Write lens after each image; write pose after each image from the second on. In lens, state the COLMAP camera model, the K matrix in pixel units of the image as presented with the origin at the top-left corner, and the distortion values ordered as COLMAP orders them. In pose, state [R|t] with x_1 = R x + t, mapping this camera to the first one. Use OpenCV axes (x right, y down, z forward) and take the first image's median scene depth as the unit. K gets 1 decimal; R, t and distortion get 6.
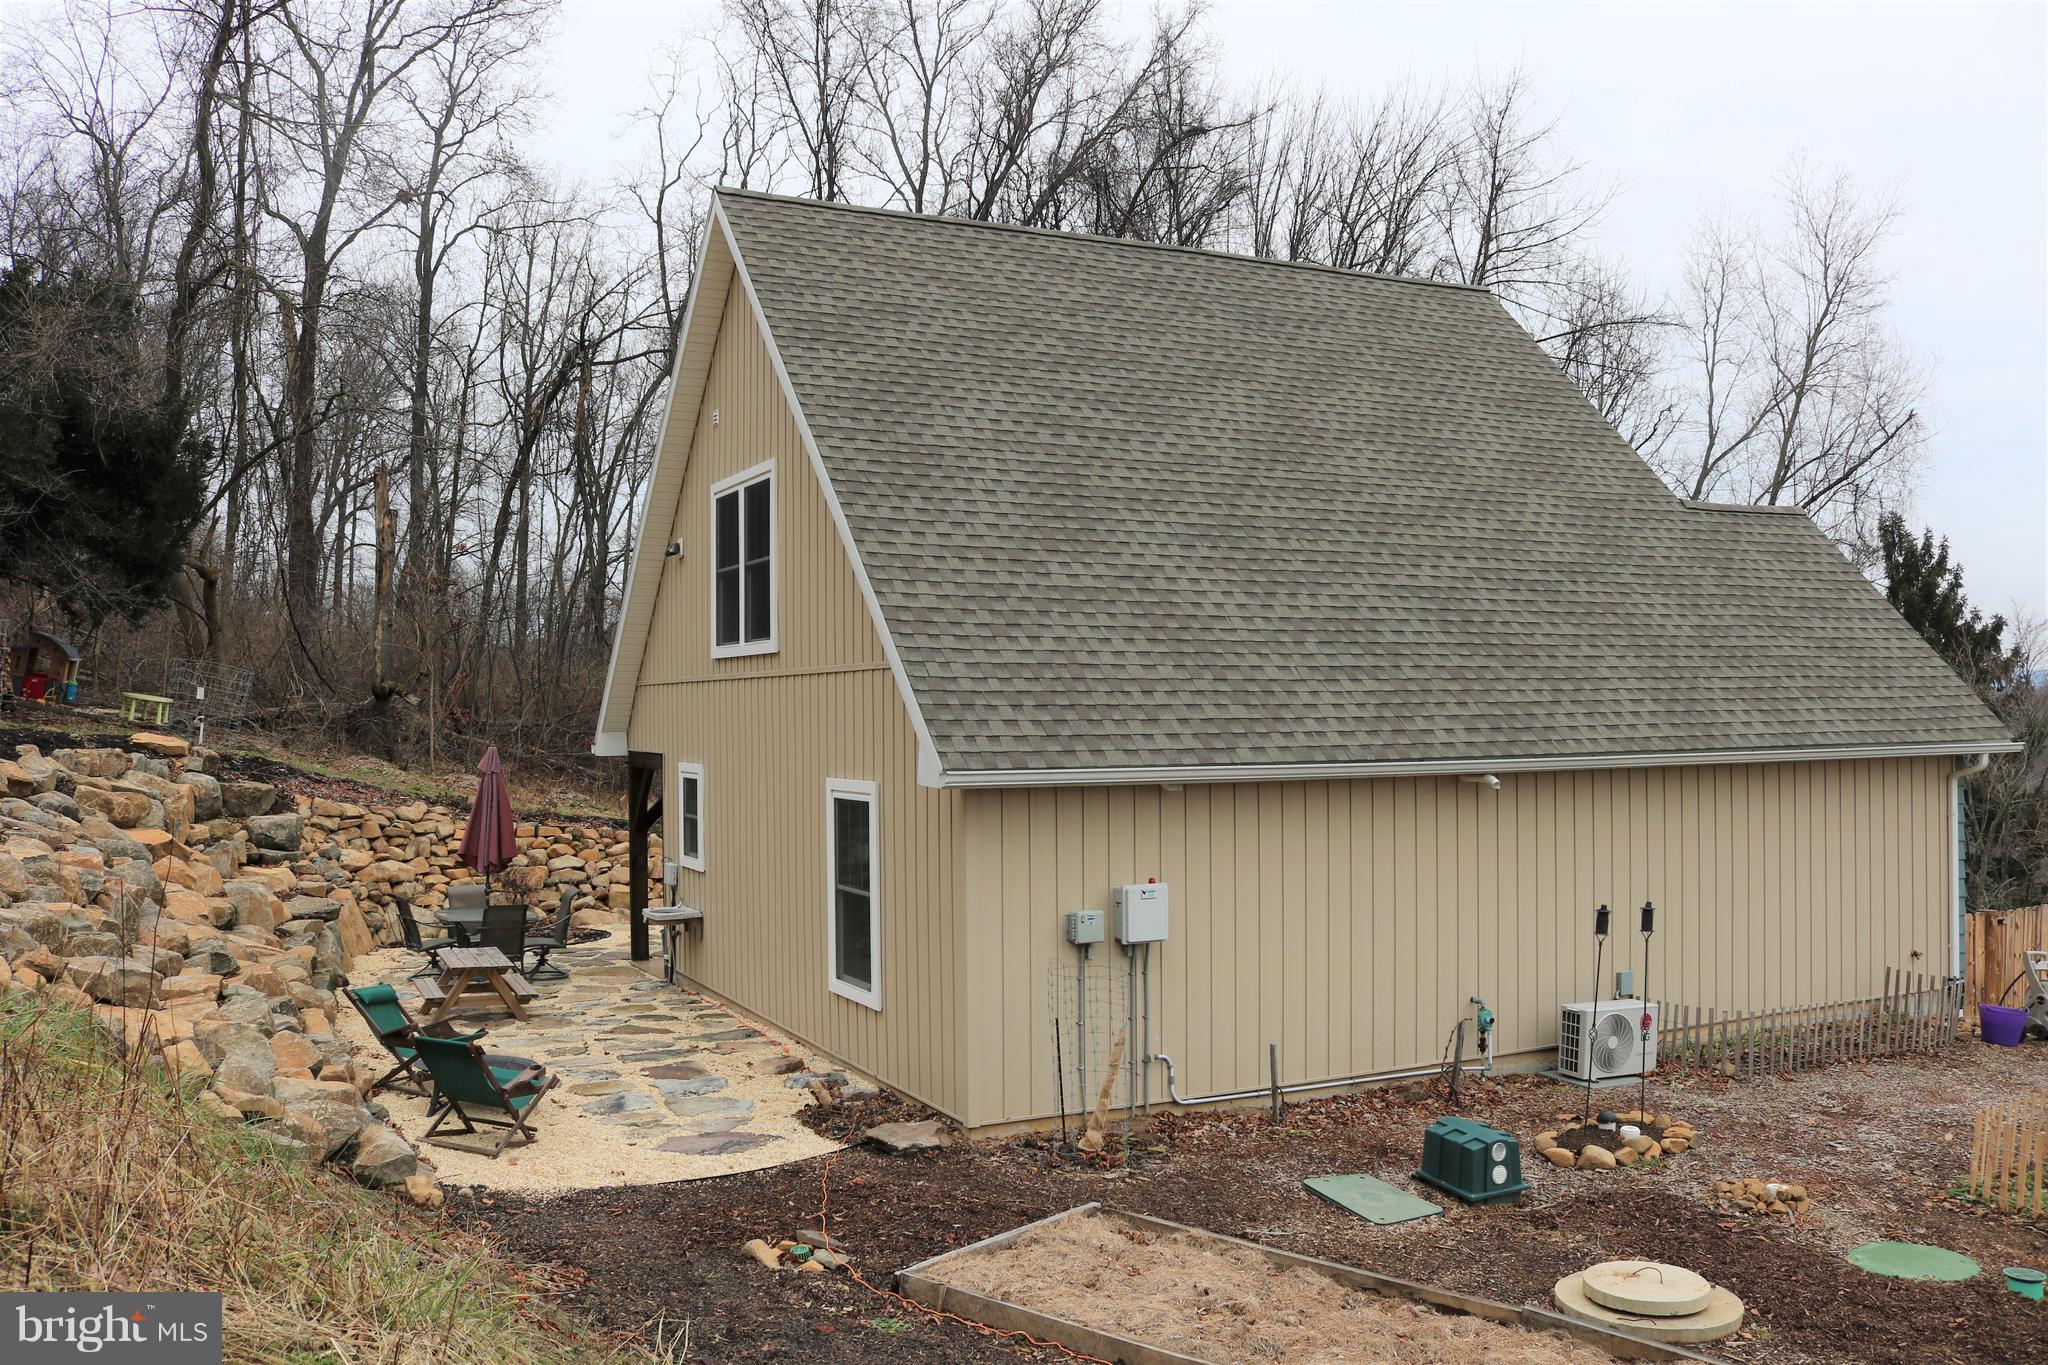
lens RADIAL K [[1722.2, 0, 1024.0], [0, 1722.2, 682.5], [0, 0, 1]] dist [-0.147334, 0.139170]
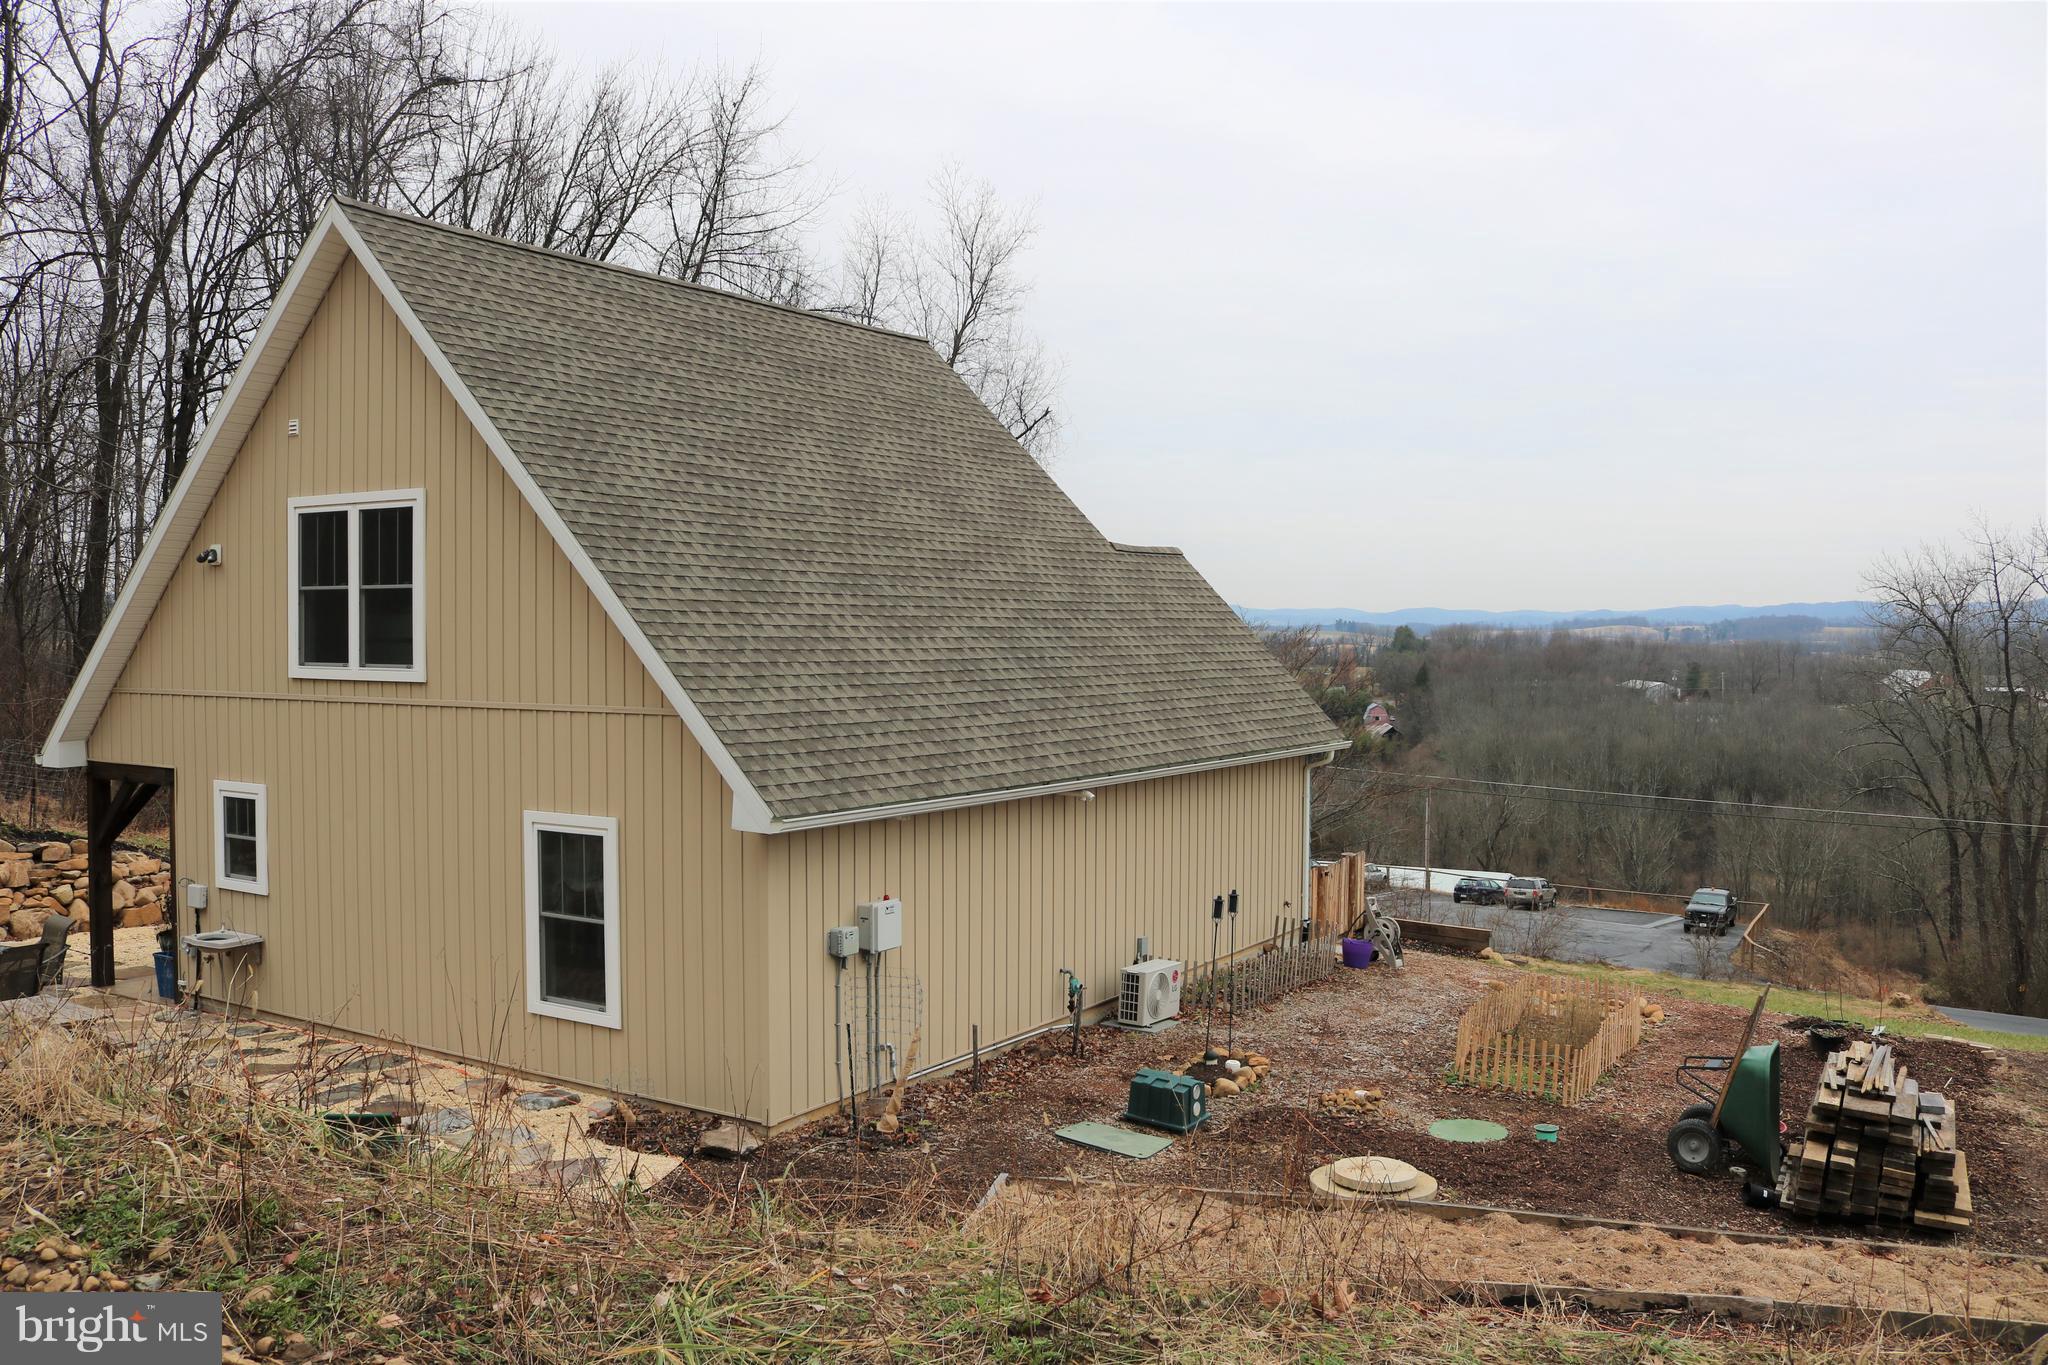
lens RADIAL K [[1722.2, 0, 1024.0], [0, 1722.2, 682.5], [0, 0, 1]] dist [-0.147334, 0.139170]
pose [[0.847952, -0.004292, 0.530055, -0.461682], [-0.019737, 0.999018, 0.039665, -0.078867], [-0.529705, -0.044096, 0.847035, -0.037824]]
